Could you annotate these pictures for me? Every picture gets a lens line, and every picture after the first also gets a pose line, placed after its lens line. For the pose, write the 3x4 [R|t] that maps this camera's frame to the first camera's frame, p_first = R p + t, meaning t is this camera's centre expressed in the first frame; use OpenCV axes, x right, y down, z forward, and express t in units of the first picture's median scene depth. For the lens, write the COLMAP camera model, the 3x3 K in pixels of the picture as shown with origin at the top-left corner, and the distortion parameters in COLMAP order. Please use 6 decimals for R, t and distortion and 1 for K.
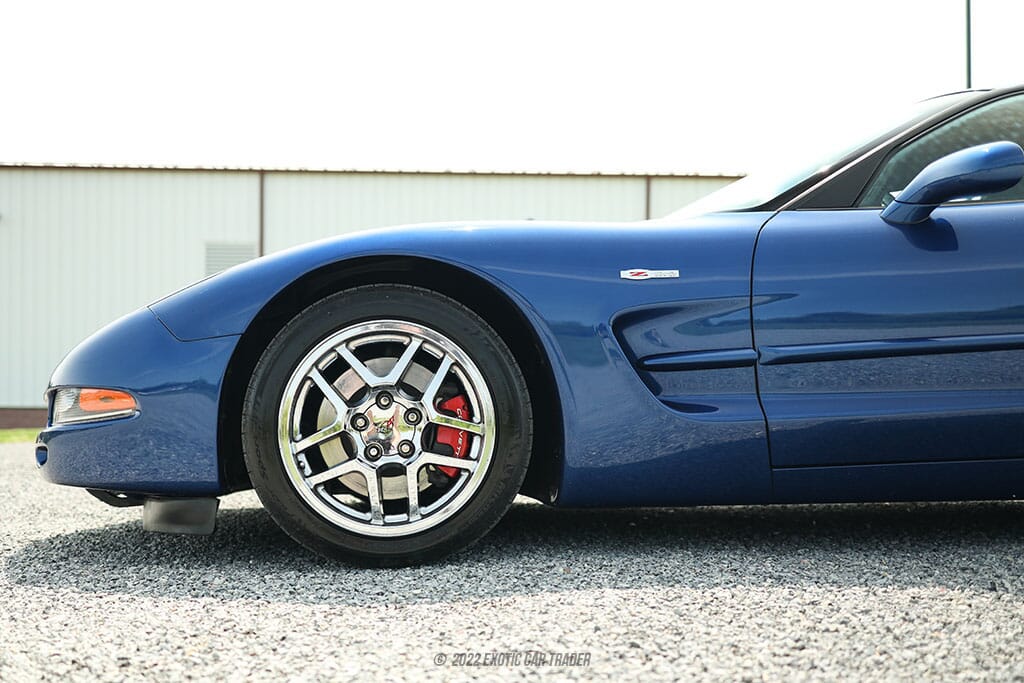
lens RADIAL K [[1661.9, 0, 512.0], [0, 1661.9, 341.5], [0, 0, 1]] dist [-0.007118, -0.079303]
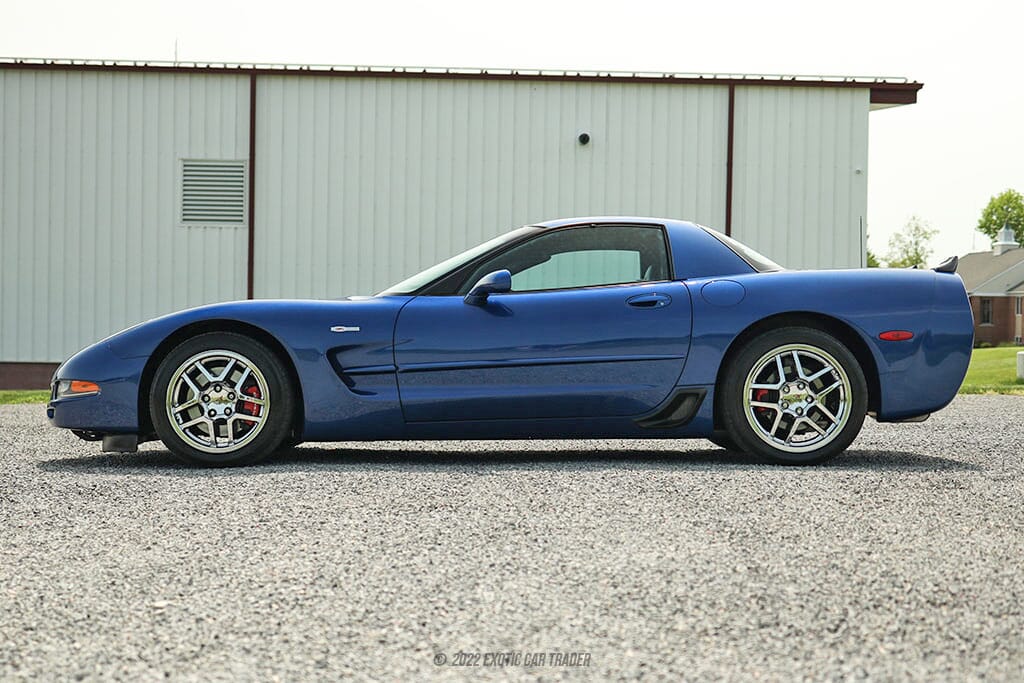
lens RADIAL K [[2072.0, 0, 512.0], [0, 2072.0, 341.5], [0, 0, 1]] dist [0.005080, 0.163363]
pose [[0.999640, 0.009183, -0.025211, 0.357533], [-0.008498, 0.999595, 0.027159, -0.097149], [0.025451, -0.026935, 0.999313, -1.589930]]
